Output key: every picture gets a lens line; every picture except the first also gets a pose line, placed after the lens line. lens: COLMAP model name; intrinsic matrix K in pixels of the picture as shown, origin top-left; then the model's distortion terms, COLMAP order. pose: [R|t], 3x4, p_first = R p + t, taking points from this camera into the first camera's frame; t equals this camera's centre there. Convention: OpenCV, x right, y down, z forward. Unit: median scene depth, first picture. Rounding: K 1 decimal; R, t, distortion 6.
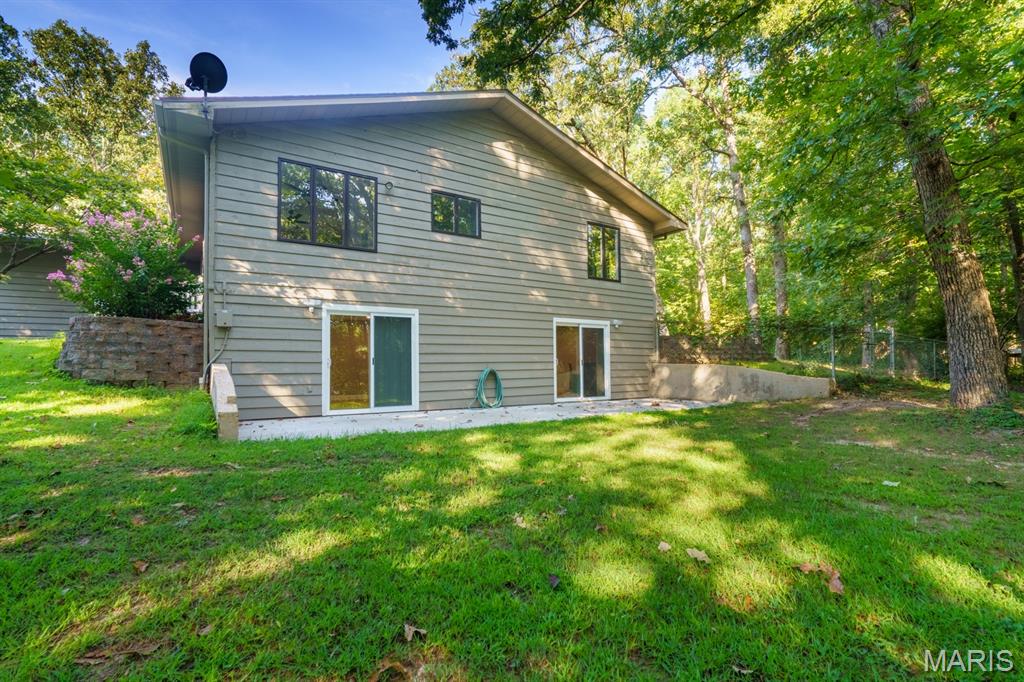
lens RADIAL K [[483.1, 0, 507.5], [0, 483.1, 345.8], [0, 0, 1]] dist [0.000052, 0.000340]
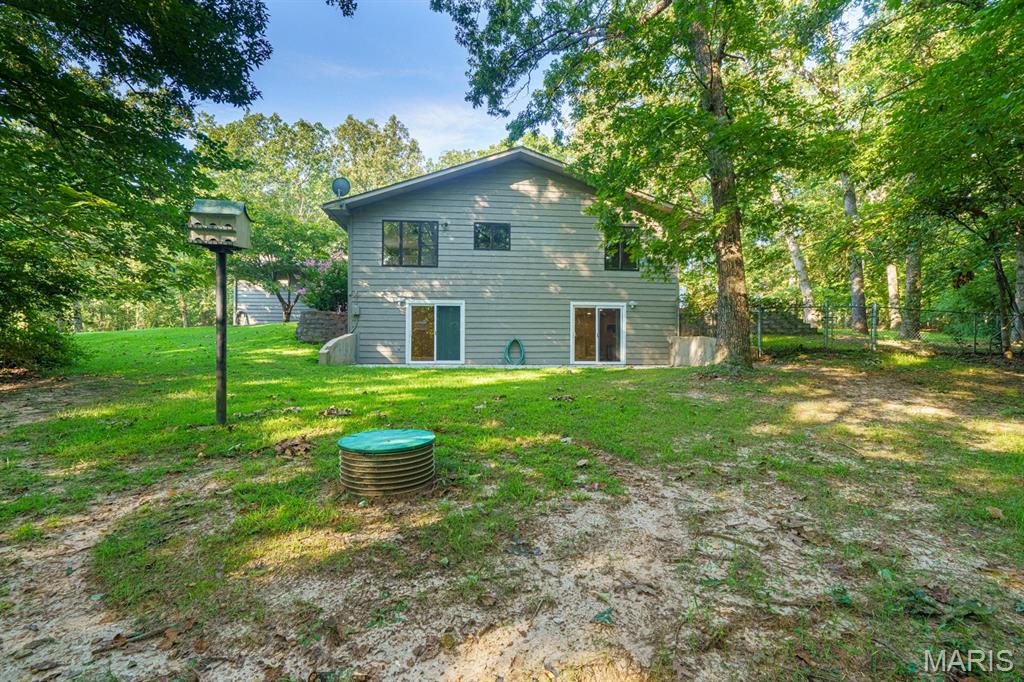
lens RADIAL K [[483.1, 0, 518.6], [0, 483.1, 336.9], [0, 0, 1]] dist [0.000052, 0.000340]
pose [[0.881076, 0.005118, -0.472947, 0.720409], [0.007516, 0.999664, 0.024819, 0.005750], [0.472915, -0.025422, 0.880741, -0.313910]]
